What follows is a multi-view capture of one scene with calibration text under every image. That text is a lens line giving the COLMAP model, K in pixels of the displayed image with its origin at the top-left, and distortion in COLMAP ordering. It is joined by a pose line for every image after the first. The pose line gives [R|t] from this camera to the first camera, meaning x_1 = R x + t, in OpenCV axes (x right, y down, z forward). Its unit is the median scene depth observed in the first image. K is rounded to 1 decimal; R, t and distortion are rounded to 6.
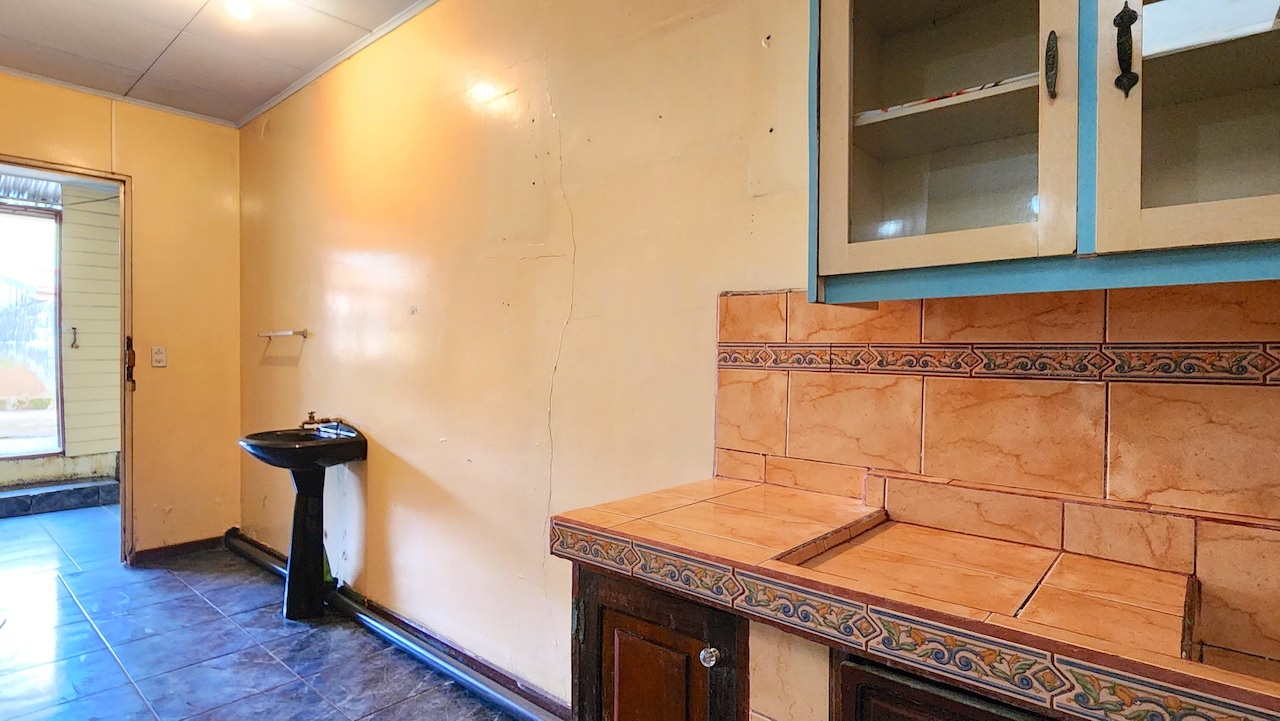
lens RADIAL K [[648.3, 0, 639.6], [0, 648.3, 363.1], [0, 0, 1]] dist [0.001335, -0.001328]
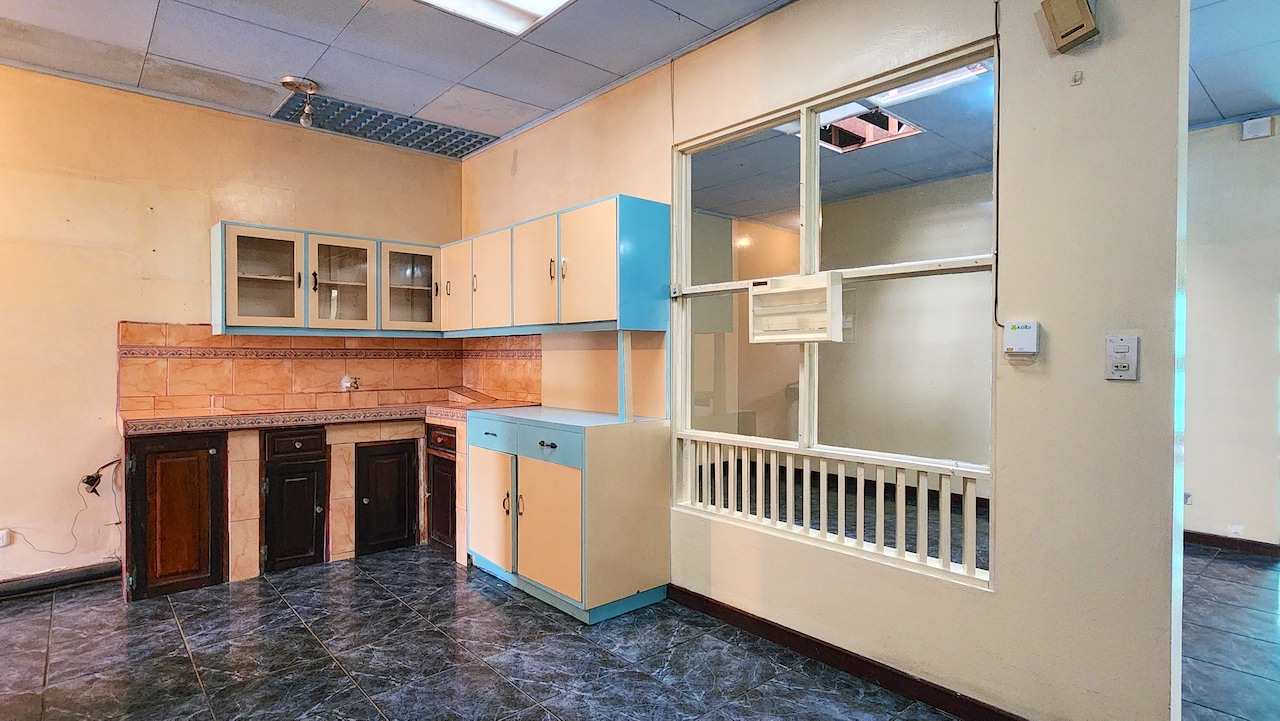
lens RADIAL K [[648.3, 0, 639.2], [0, 648.3, 360.9], [0, 0, 1]] dist [0.001335, -0.001328]
pose [[0.129738, -0.015645, 0.991425, -2.200517], [0.012649, 0.999820, 0.014122, 0.010616], [-0.991468, 0.010708, 0.129912, -1.148549]]
